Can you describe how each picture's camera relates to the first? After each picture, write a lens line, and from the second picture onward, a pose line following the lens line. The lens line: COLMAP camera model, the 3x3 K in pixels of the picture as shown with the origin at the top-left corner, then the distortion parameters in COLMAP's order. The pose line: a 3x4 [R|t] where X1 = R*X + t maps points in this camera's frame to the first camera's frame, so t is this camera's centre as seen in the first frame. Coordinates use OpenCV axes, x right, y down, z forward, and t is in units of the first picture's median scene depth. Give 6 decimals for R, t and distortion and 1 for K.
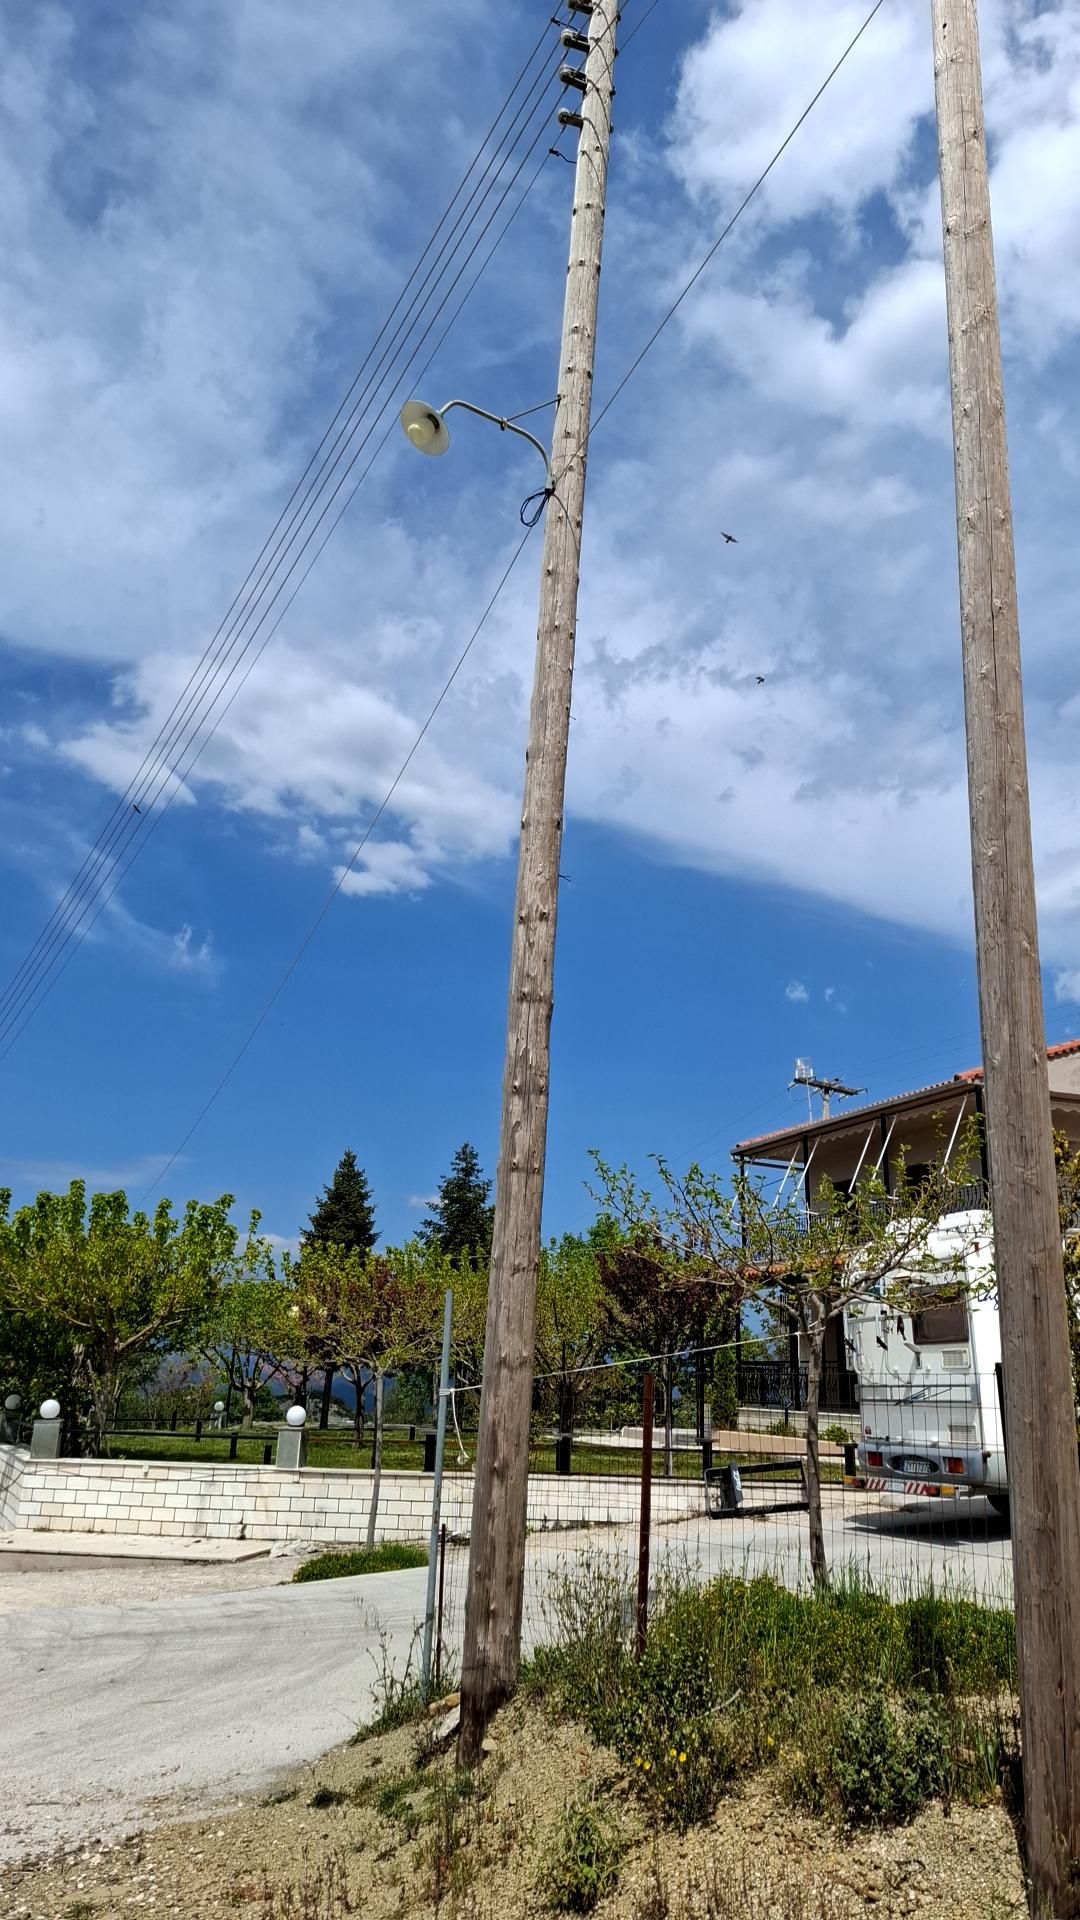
lens RADIAL K [[1290.7, 0, 538.2], [0, 1290.7, 951.7], [0, 0, 1]] dist [0.059978, -0.055141]
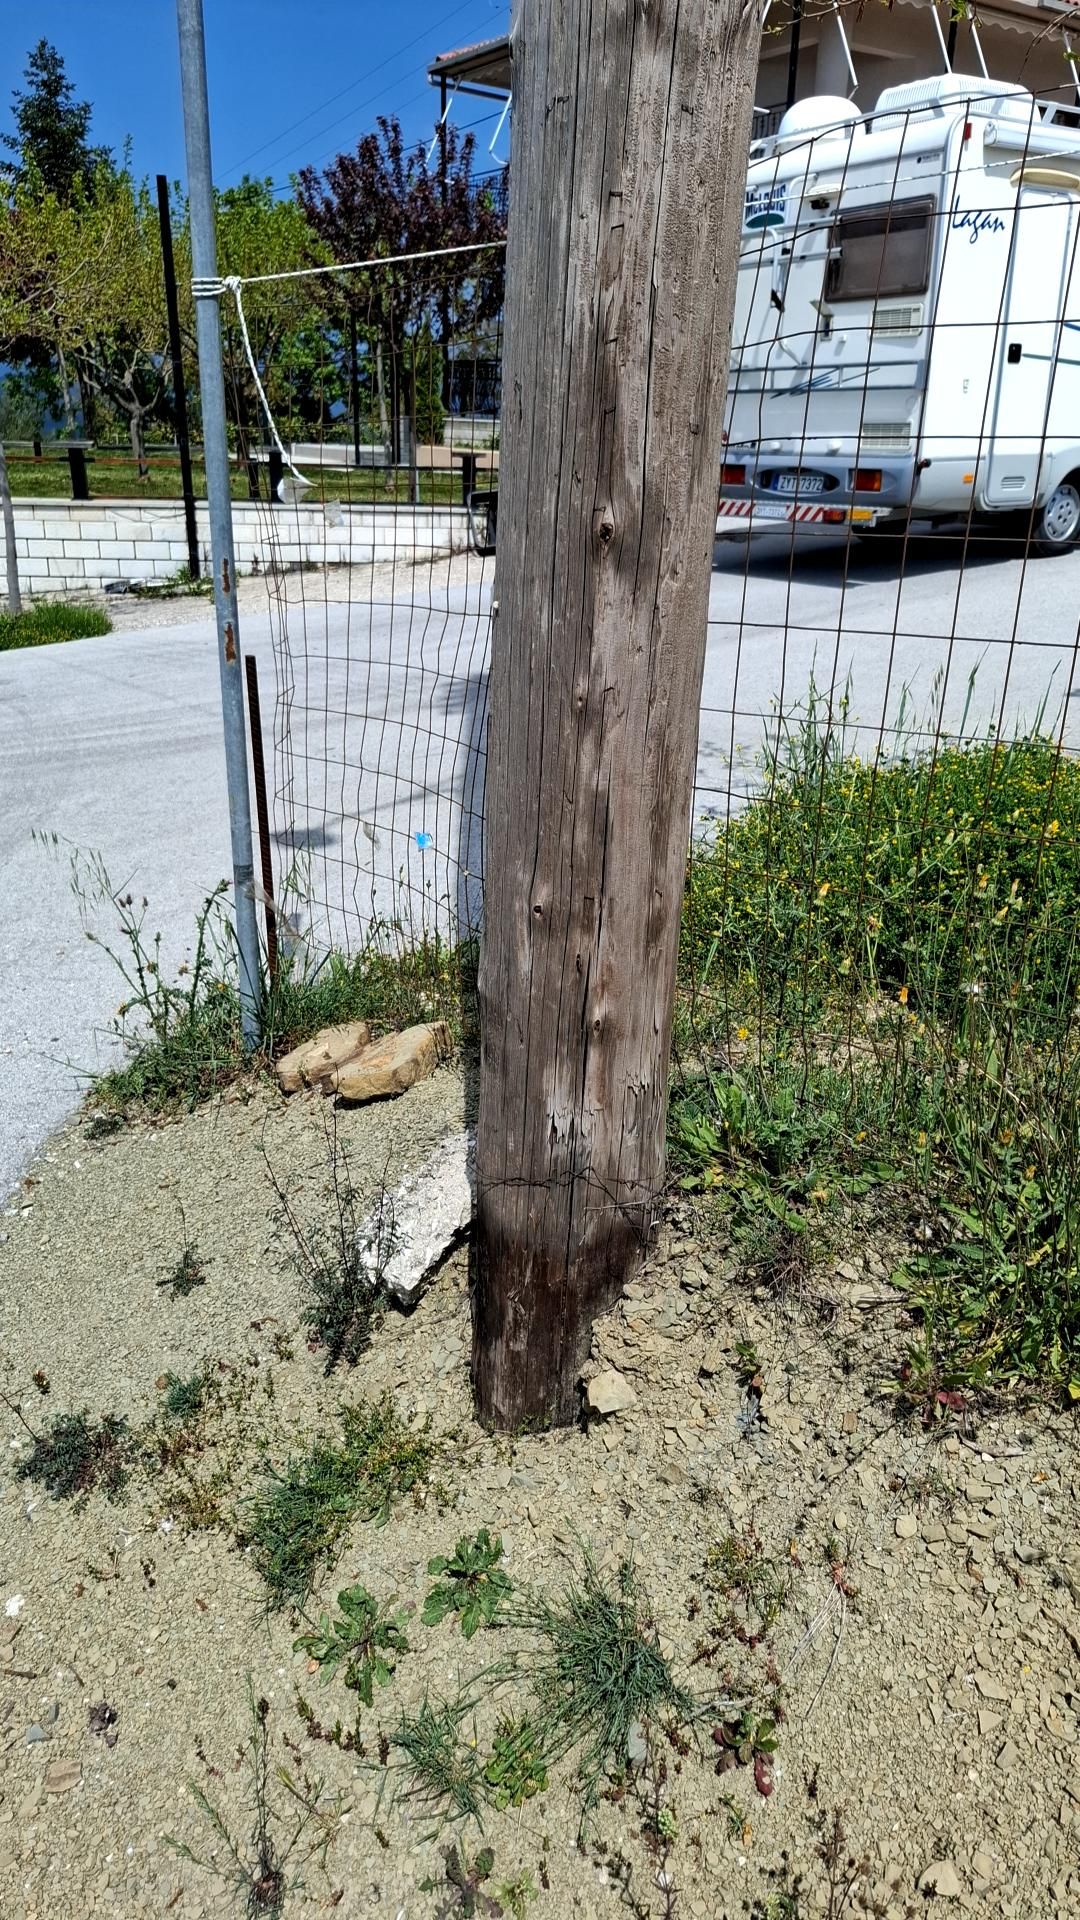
lens RADIAL K [[1290.7, 0, 538.2], [0, 1290.7, 951.7], [0, 0, 1]] dist [0.059978, -0.055141]
pose [[0.966600, -0.098858, 0.236457, -0.045612], [-0.081665, 0.755720, 0.649783, 0.128538], [-0.242932, -0.647390, 0.722406, 0.332495]]
